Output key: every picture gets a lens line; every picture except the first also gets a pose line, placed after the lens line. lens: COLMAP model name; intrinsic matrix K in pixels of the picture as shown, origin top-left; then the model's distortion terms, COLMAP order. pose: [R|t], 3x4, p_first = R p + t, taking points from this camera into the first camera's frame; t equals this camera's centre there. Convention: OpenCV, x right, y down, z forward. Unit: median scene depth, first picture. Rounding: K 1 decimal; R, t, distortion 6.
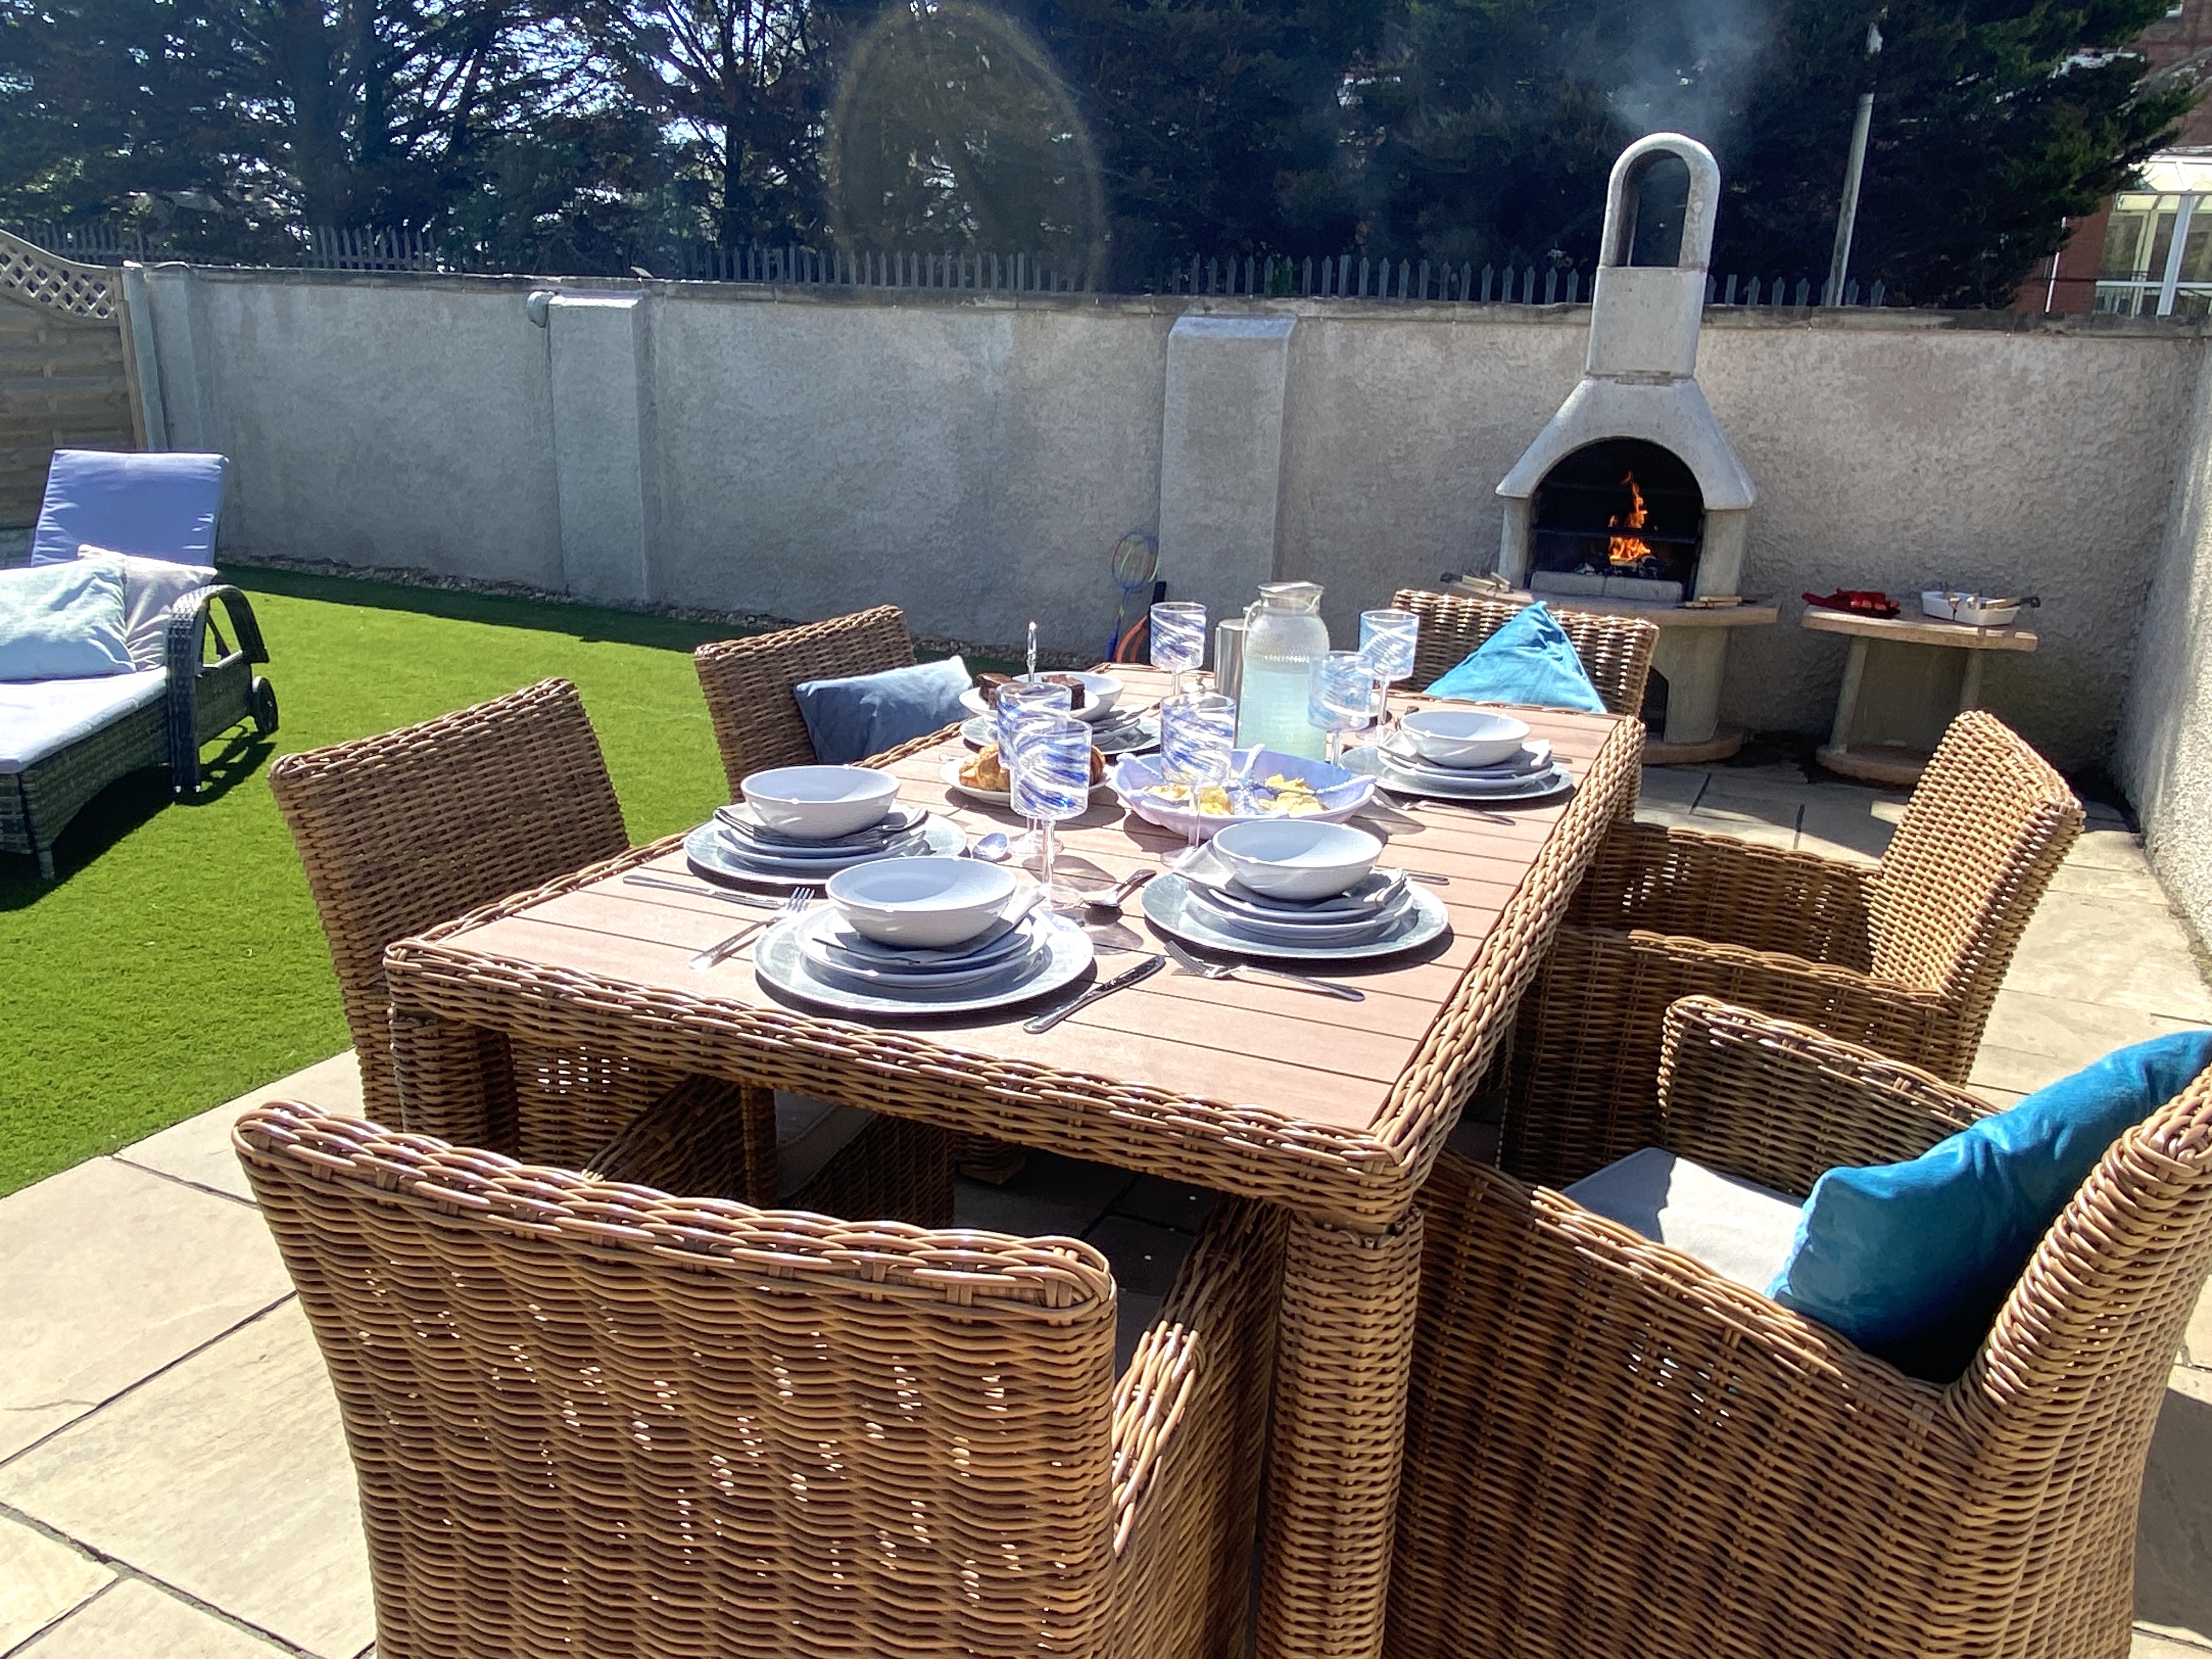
lens RADIAL K [[1622.5, 0, 1124.4], [0, 1622.5, 811.1], [0, 0, 1]] dist [0.033450, -0.054207]
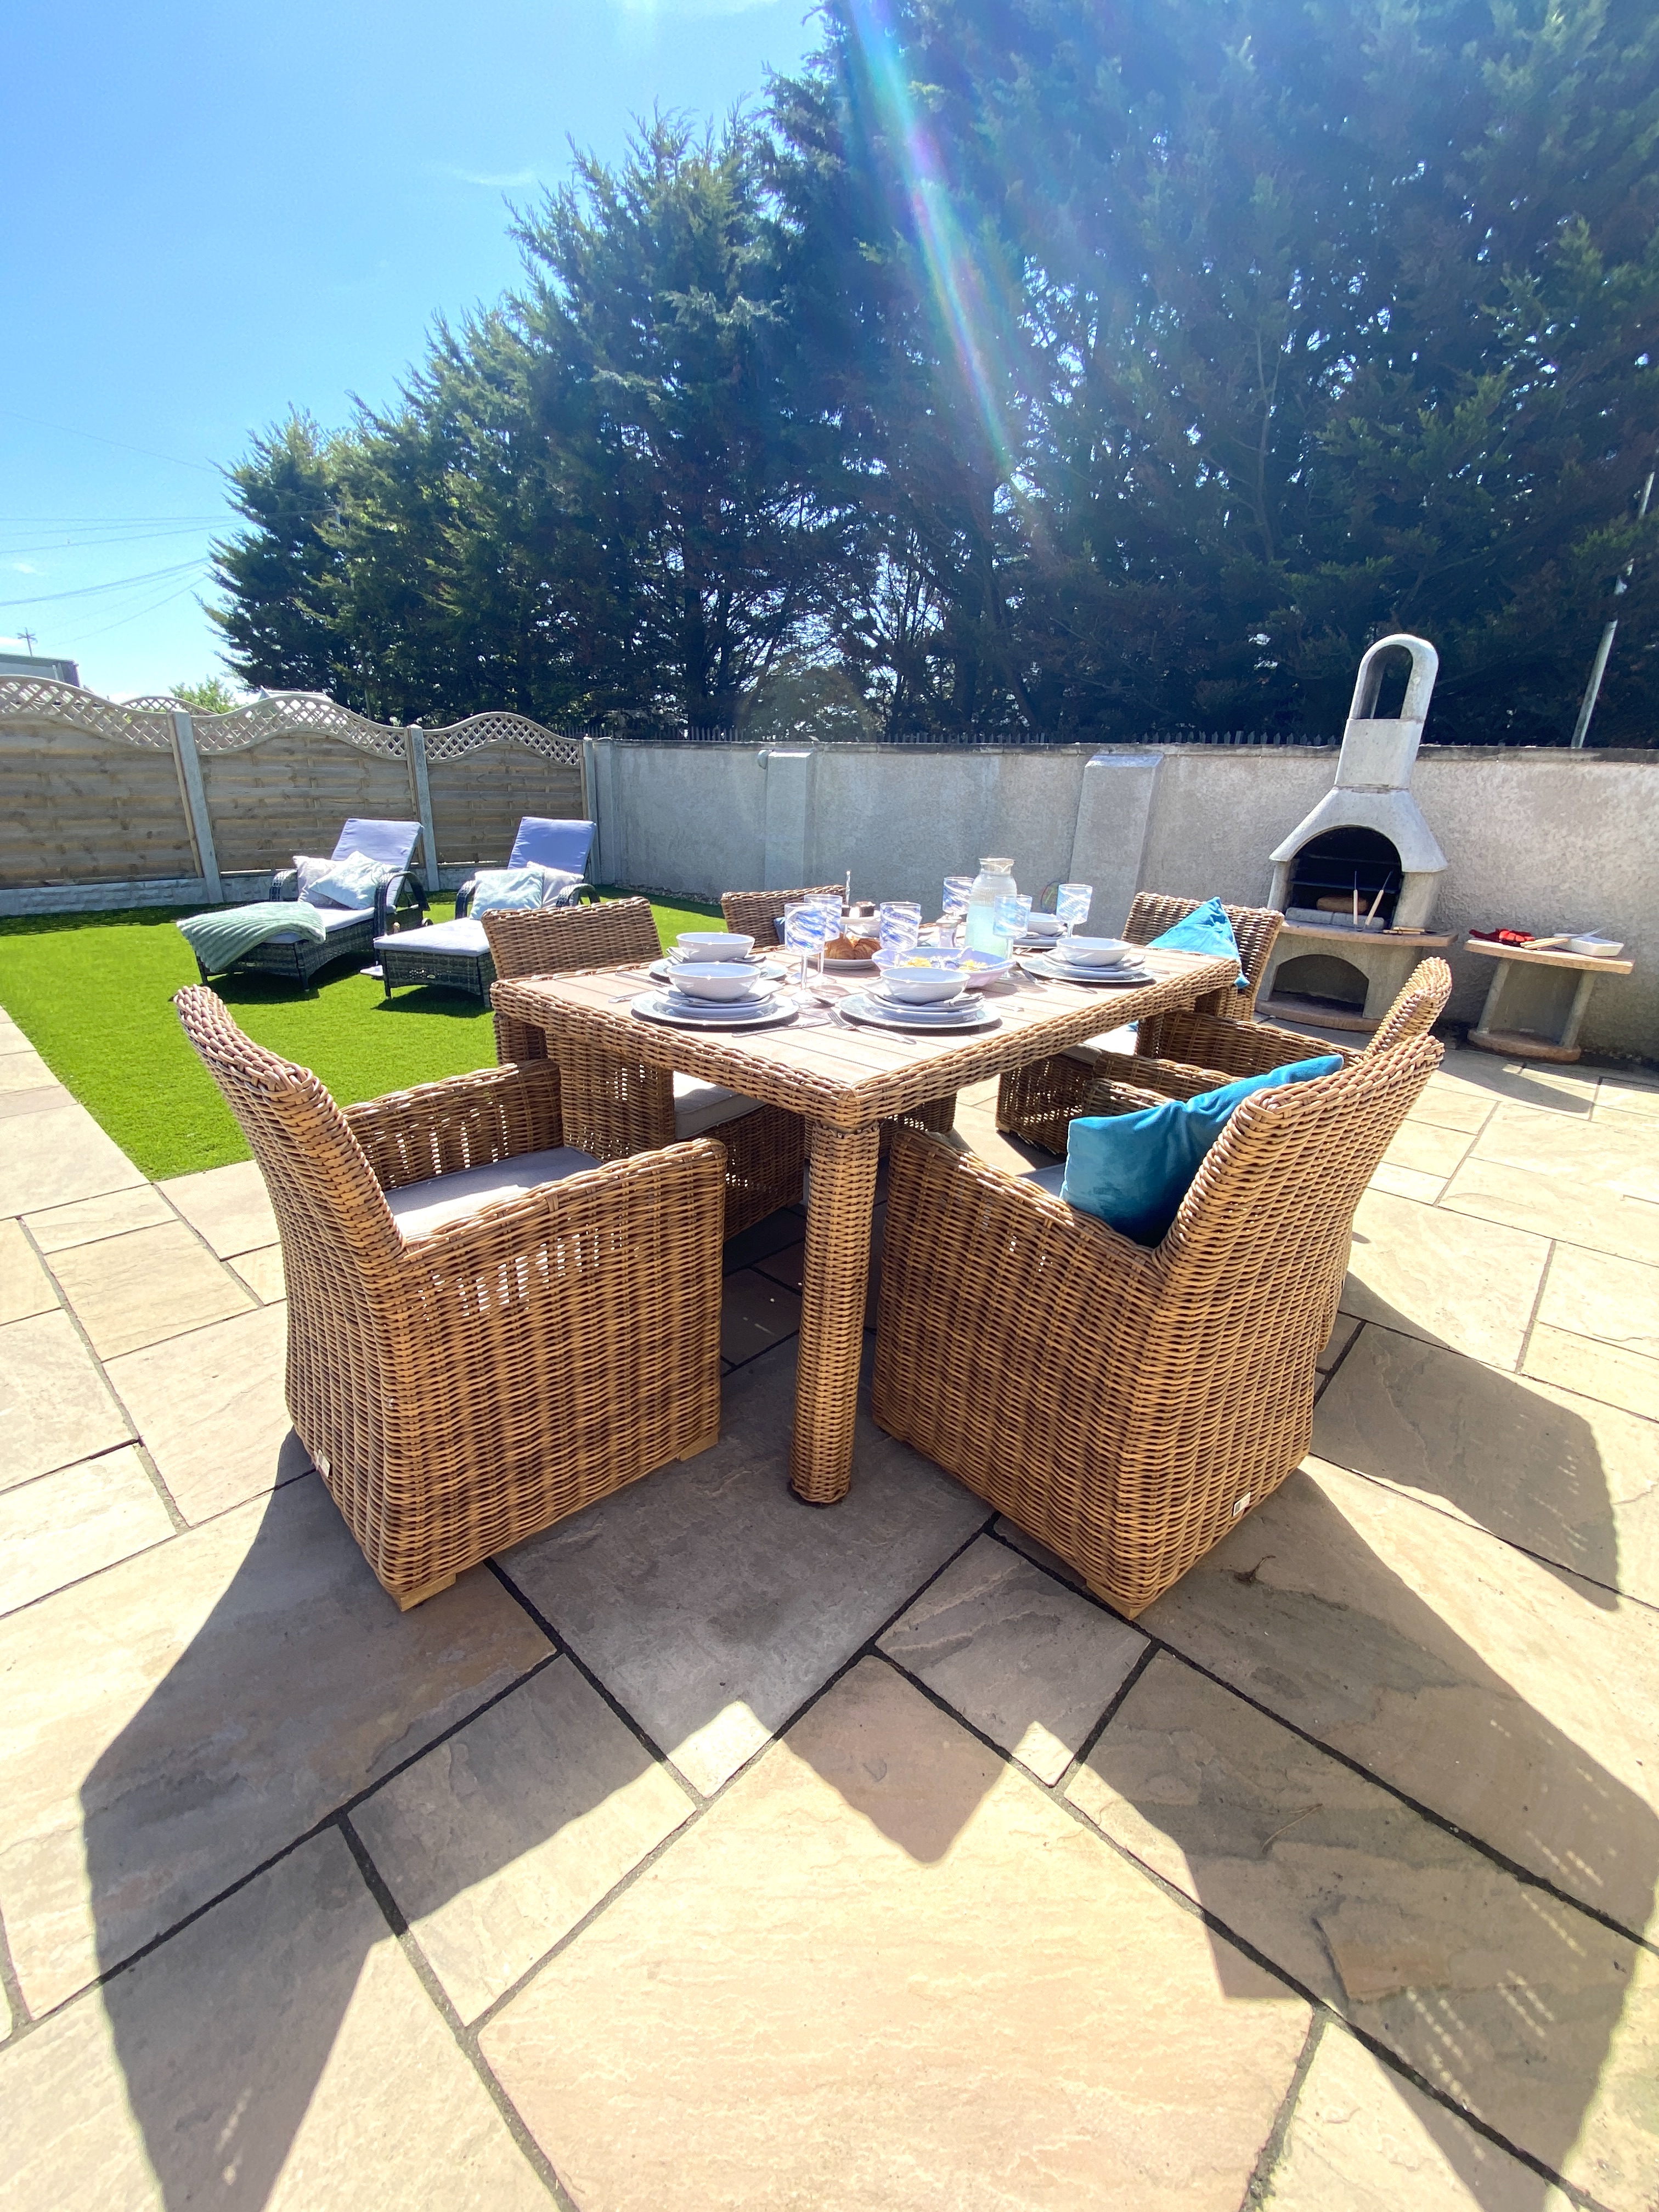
lens RADIAL K [[897.9, 0, 836.0], [0, 897.9, 1099.4], [0, 0, 1]] dist [-0.005923, -0.009971]
pose [[0.951078, 0.104239, -0.290834, 0.127234], [-0.091346, 0.994152, 0.057602, 0.044495], [0.295138, -0.028217, 0.955038, -0.010674]]
